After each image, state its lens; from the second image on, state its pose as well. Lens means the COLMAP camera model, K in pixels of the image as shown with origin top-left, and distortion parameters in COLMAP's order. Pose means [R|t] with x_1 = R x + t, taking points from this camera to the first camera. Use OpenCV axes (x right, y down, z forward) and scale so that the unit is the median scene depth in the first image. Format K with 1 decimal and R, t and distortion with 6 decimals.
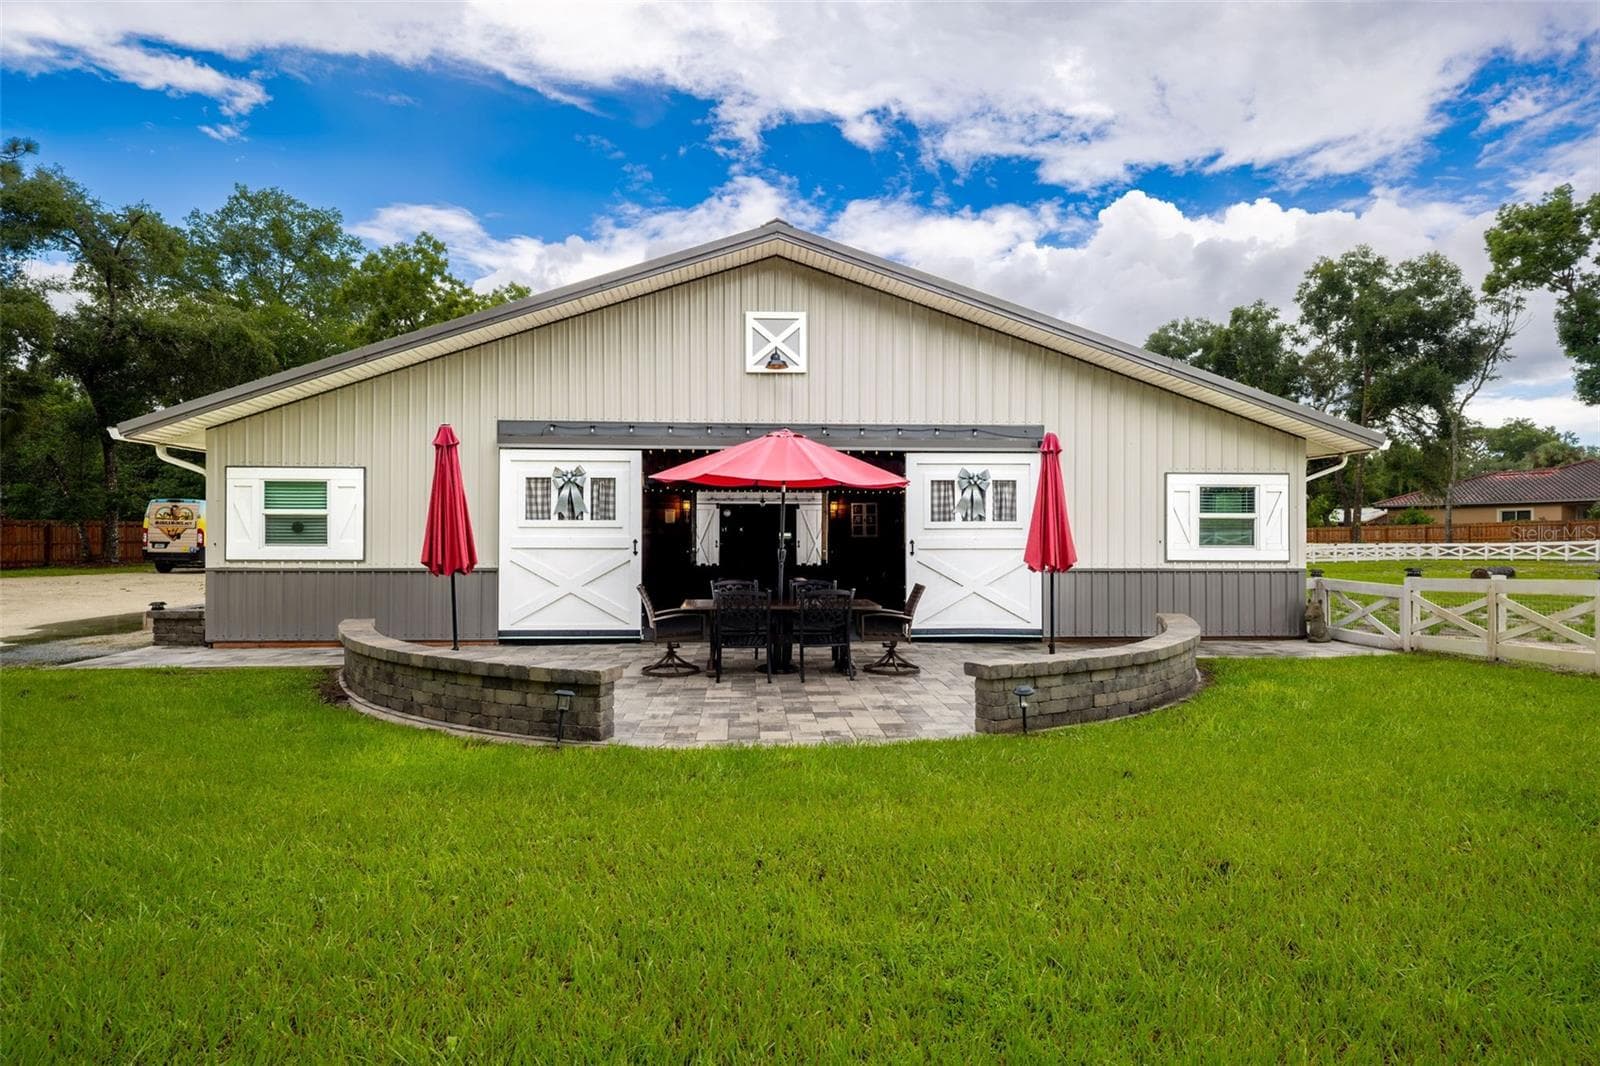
lens RADIAL K [[862.3, 0, 804.3], [0, 862.3, 528.0], [0, 0, 1]] dist [0.005671, -0.007268]
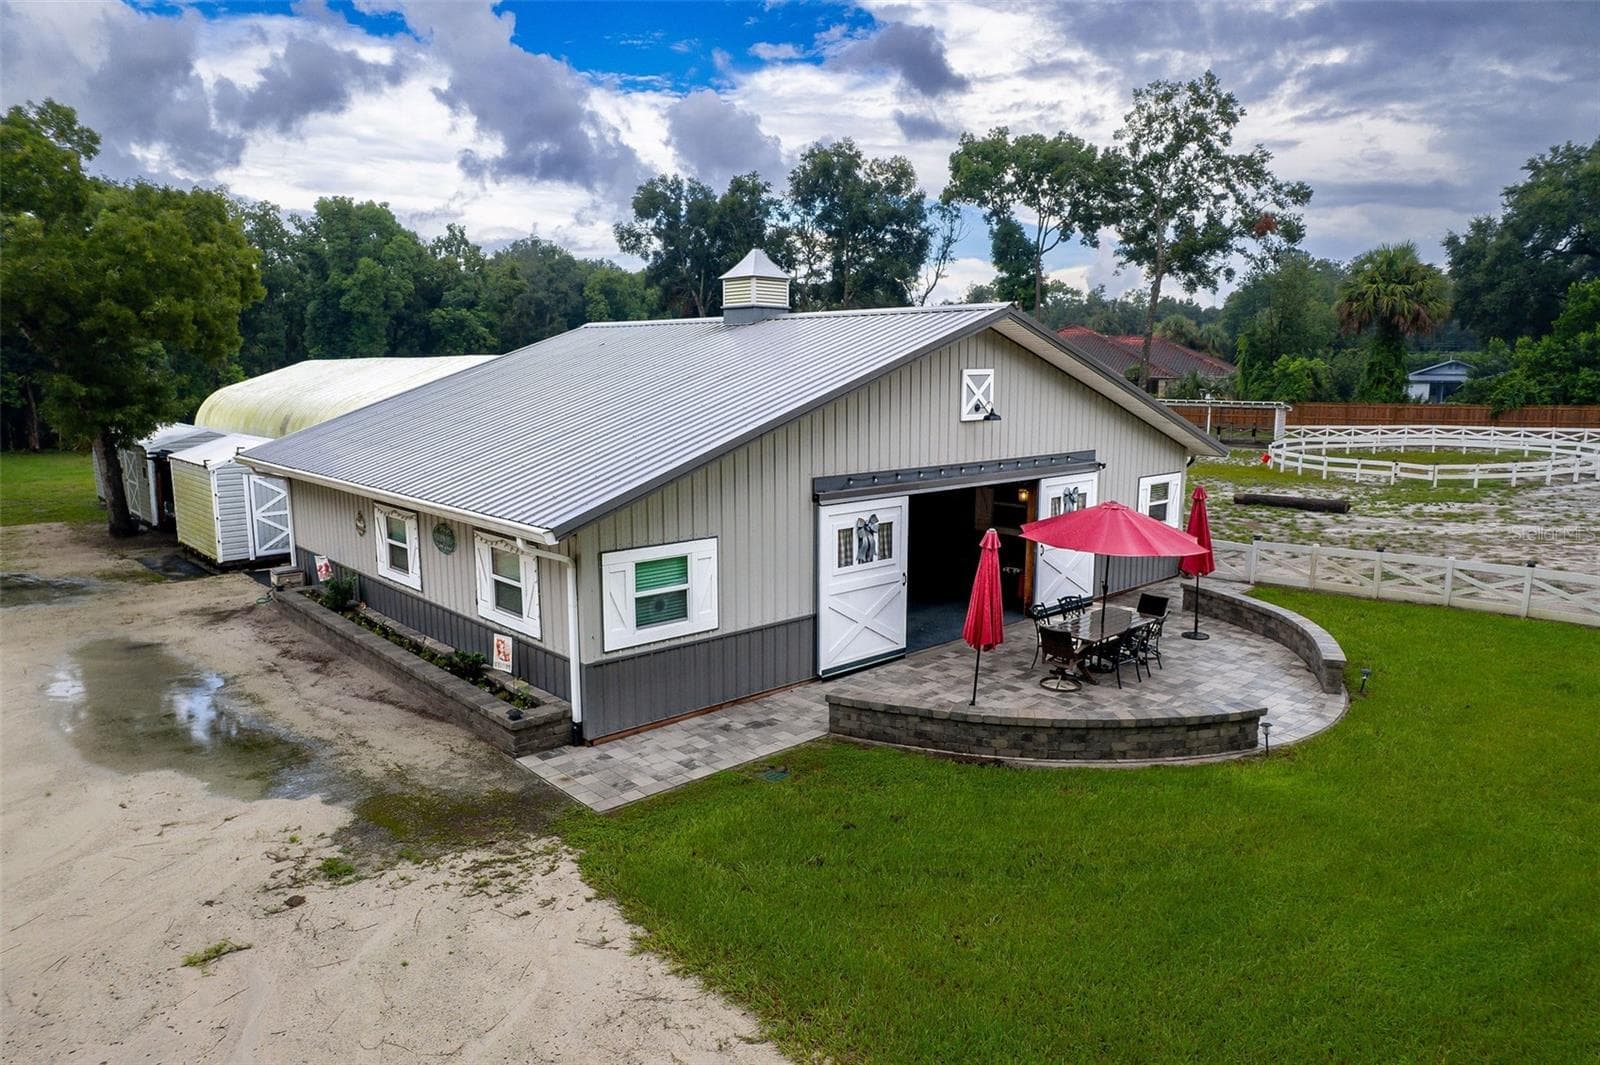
lens RADIAL K [[1024.7, 0, 802.5], [0, 1024.7, 529.6], [0, 0, 1]] dist [-0.074925, 0.068864]
pose [[0.767128, -0.101827, 0.633361, -1.164471], [-0.009001, 0.985516, 0.169345, -0.274350], [-0.641431, -0.135610, 0.755100, 0.056462]]
